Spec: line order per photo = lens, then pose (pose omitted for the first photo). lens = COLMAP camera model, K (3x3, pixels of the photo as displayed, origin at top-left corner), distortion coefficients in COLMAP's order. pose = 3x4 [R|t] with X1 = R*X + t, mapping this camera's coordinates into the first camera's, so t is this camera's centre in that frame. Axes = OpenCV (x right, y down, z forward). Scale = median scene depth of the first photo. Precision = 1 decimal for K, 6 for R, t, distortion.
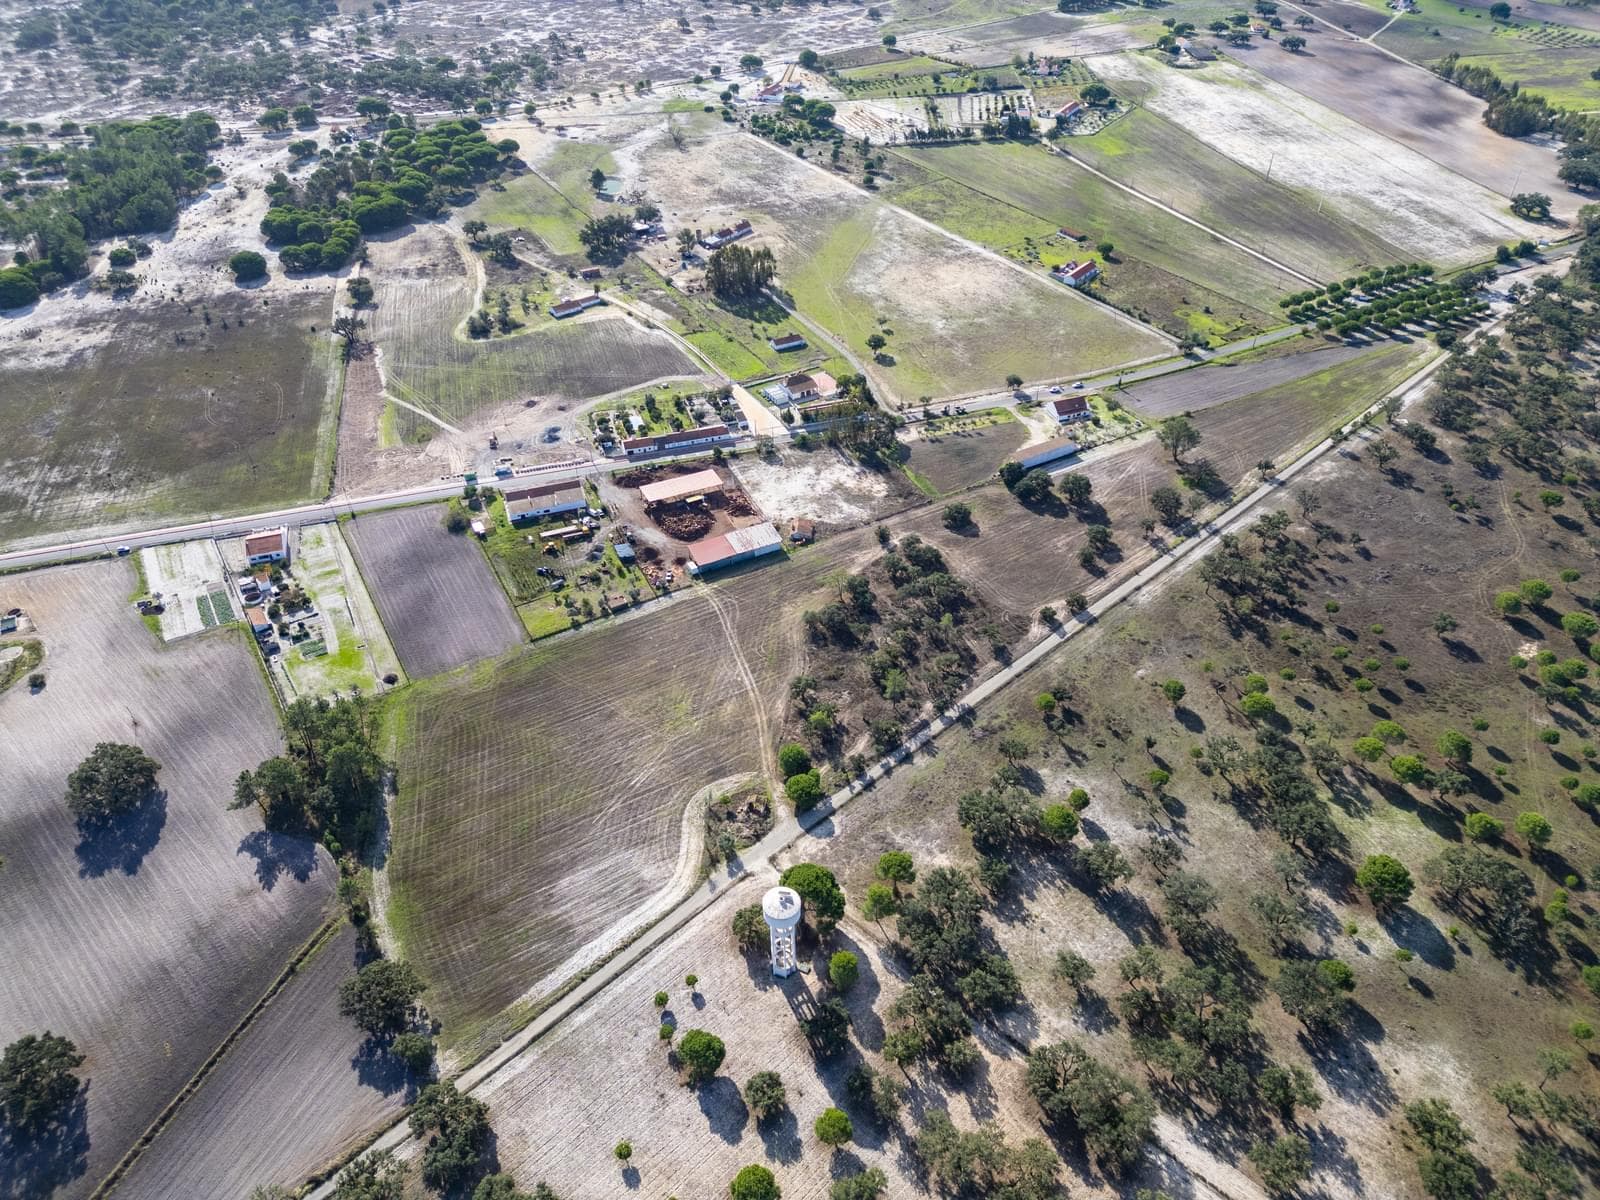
lens RADIAL K [[1116.7, 0, 800.0], [0, 1116.7, 600.0], [0, 0, 1]] dist [0.071578, -0.069781]
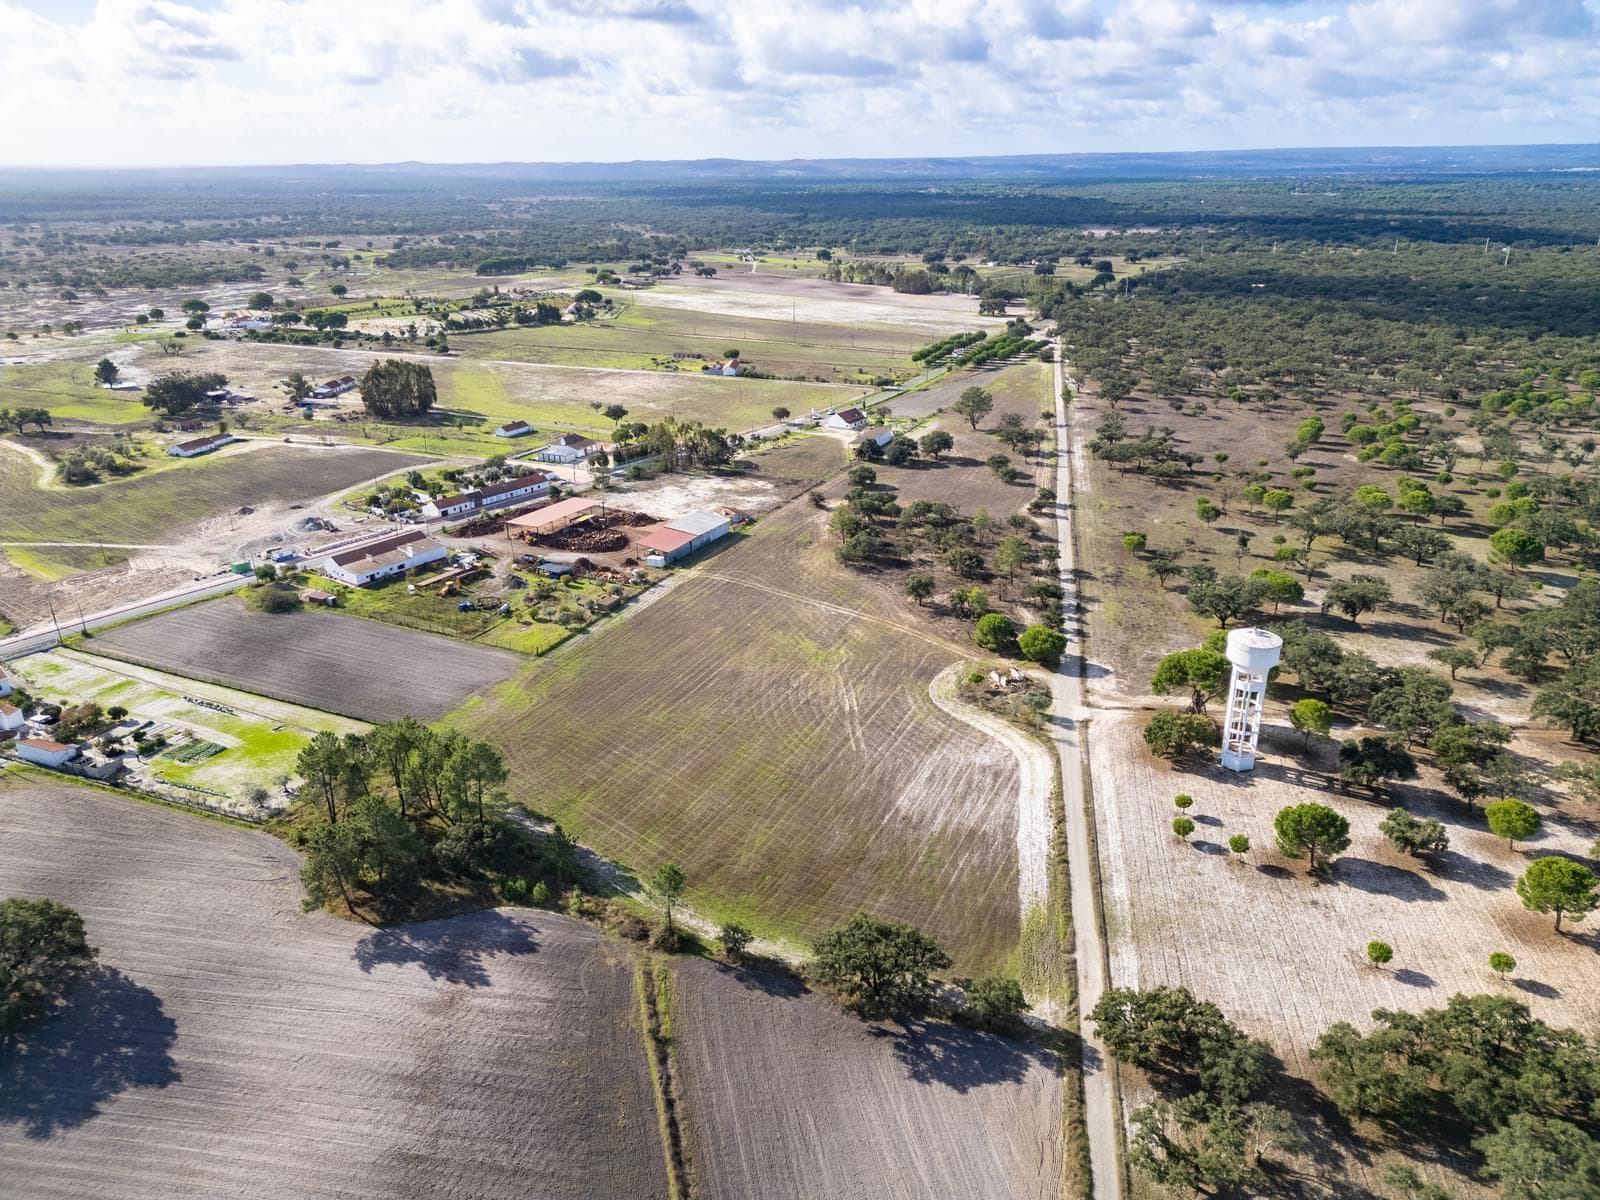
lens RADIAL K [[1105.3, 0, 800.2], [0, 1105.3, 629.0], [0, 0, 1]] dist [0.061575, -0.051475]
pose [[0.813786, -0.219559, 0.538096, -0.469180], [0.360267, 0.917110, -0.170640, 0.194756], [-0.456027, 0.332722, 0.825430, 0.354335]]
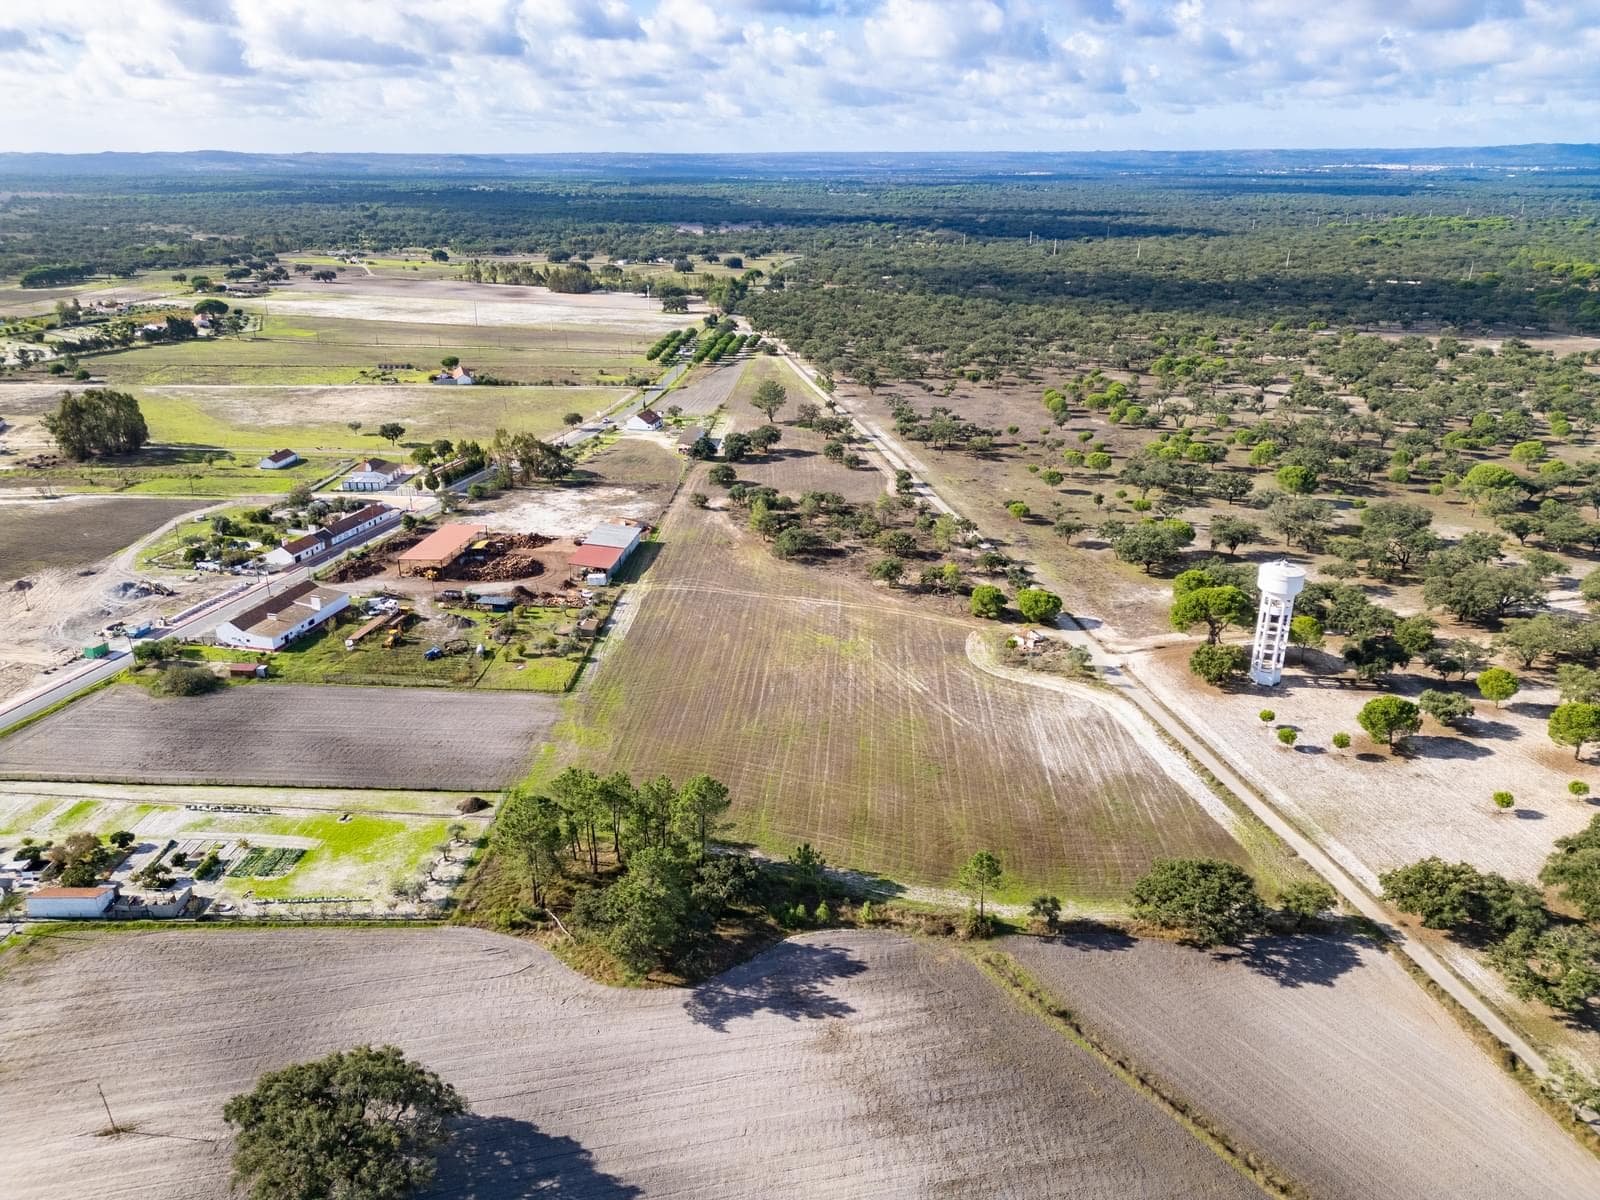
lens RADIAL K [[1105.3, 0, 800.2], [0, 1105.3, 629.0], [0, 0, 1]] dist [0.061575, -0.051475]
pose [[0.534082, -0.318376, 0.783194, -0.648418], [0.521623, 0.853130, -0.008903, 0.080546], [-0.665332, 0.413287, 0.621714, 0.499803]]
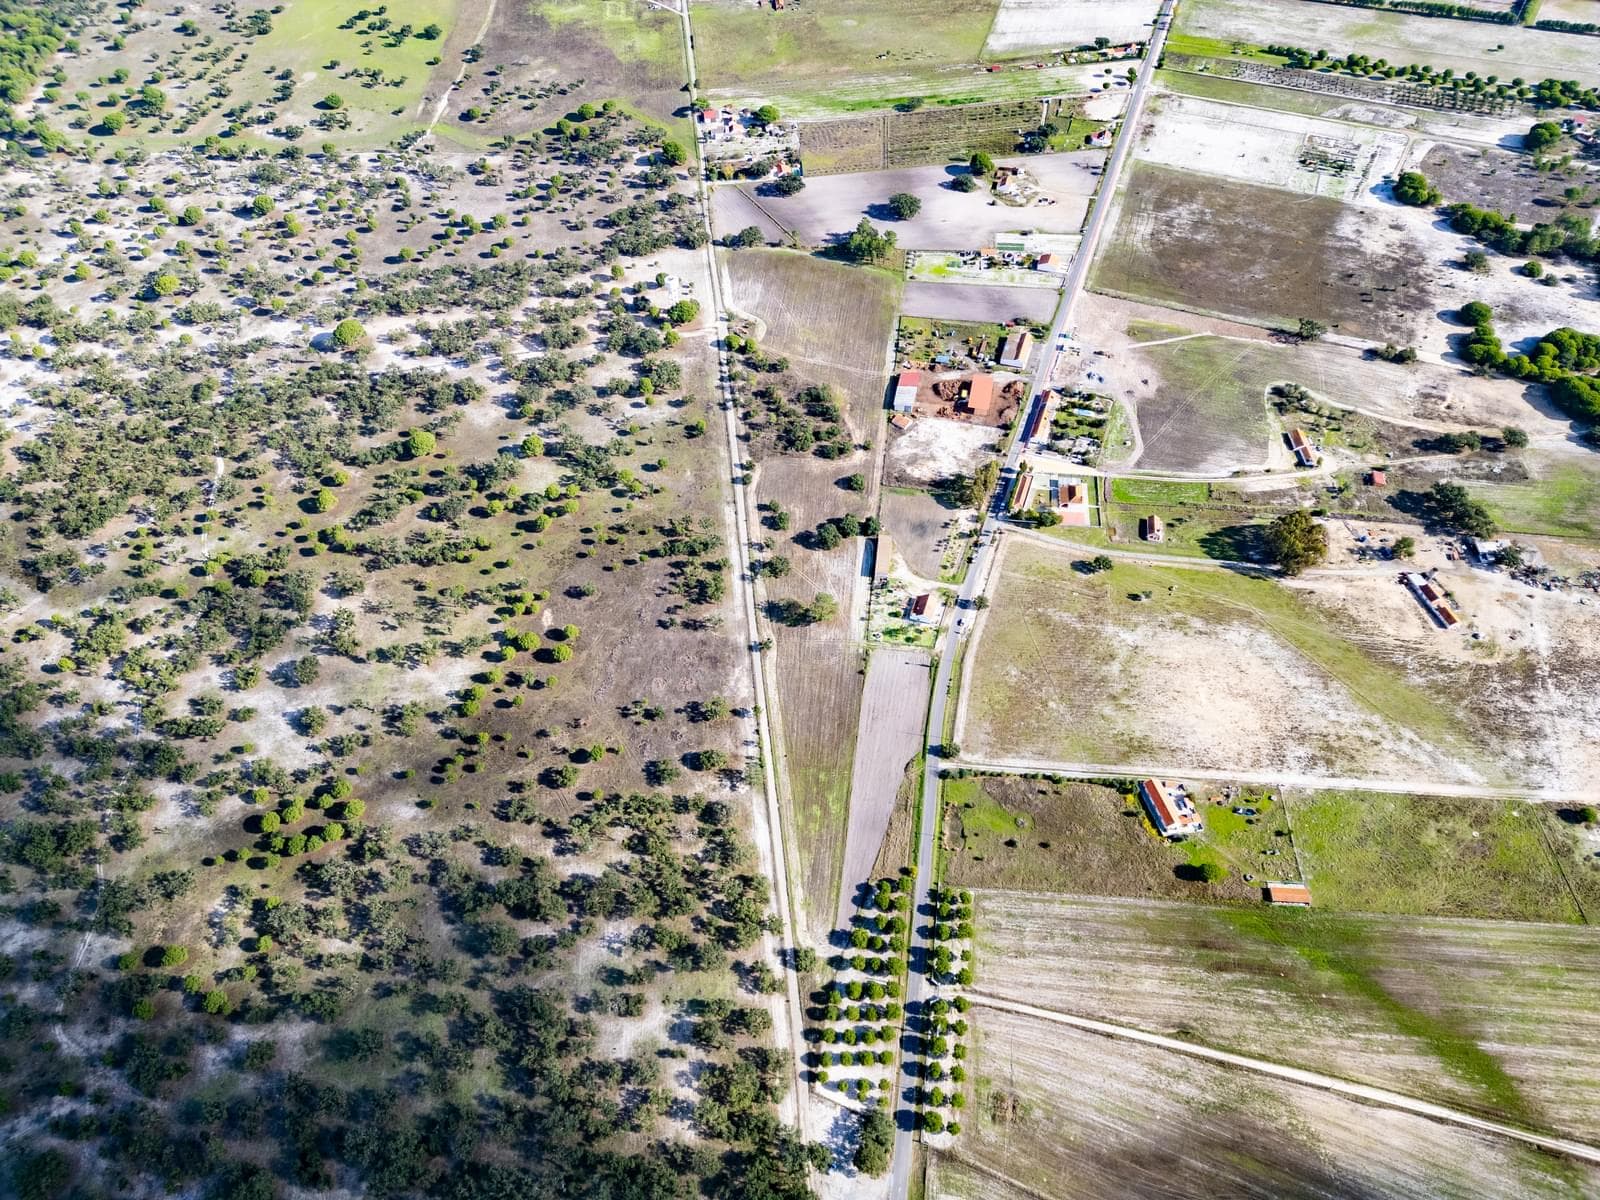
lens RADIAL K [[1116.7, 0, 800.0], [0, 1116.7, 600.0], [0, 0, 1]] dist [0.071578, -0.069781]
pose [[-0.594176, 0.626667, -0.504225, 1.181192], [-0.490744, 0.214239, 0.844554, -1.441661], [0.637279, 0.749260, 0.180238, 0.897777]]
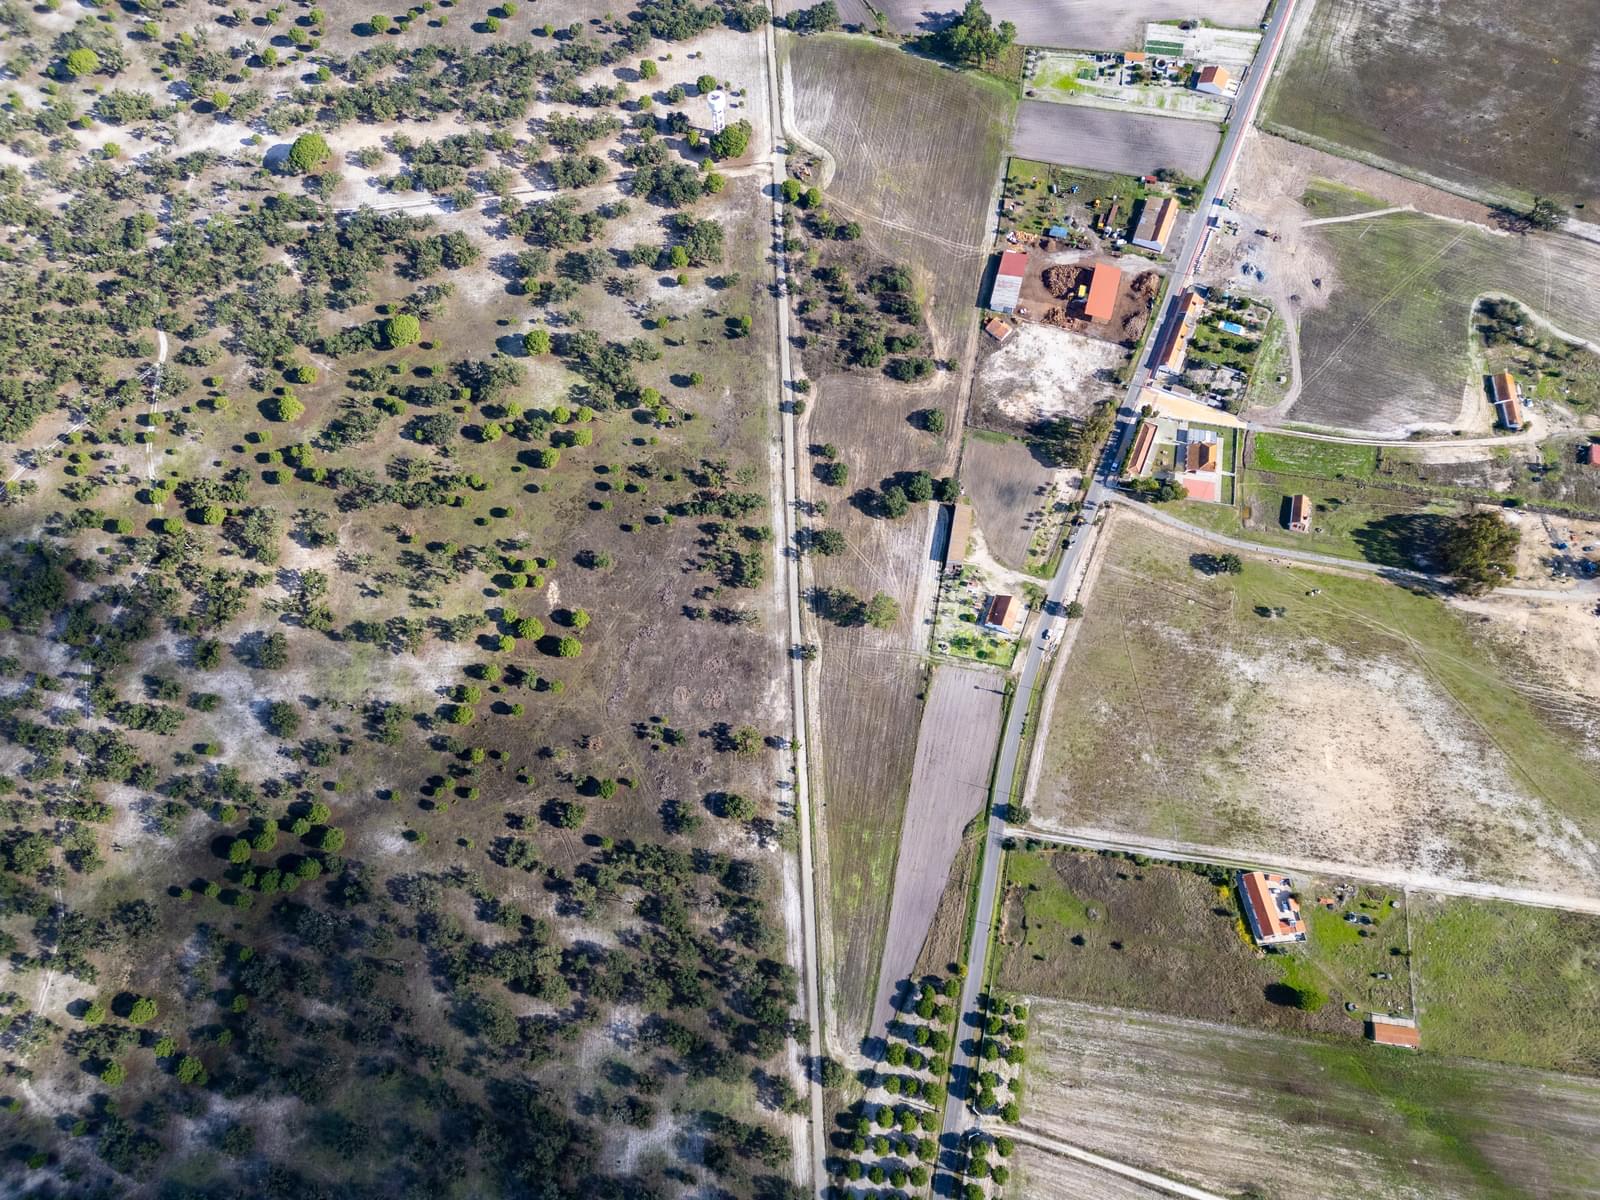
lens RADIAL K [[1116.7, 0, 800.0], [0, 1116.7, 600.0], [0, 0, 1]] dist [0.071578, -0.069781]
pose [[-0.649681, 0.709676, -0.272534, 0.797882], [-0.459162, -0.080602, 0.884688, -1.244336], [0.605876, 0.699902, 0.378222, 0.658961]]
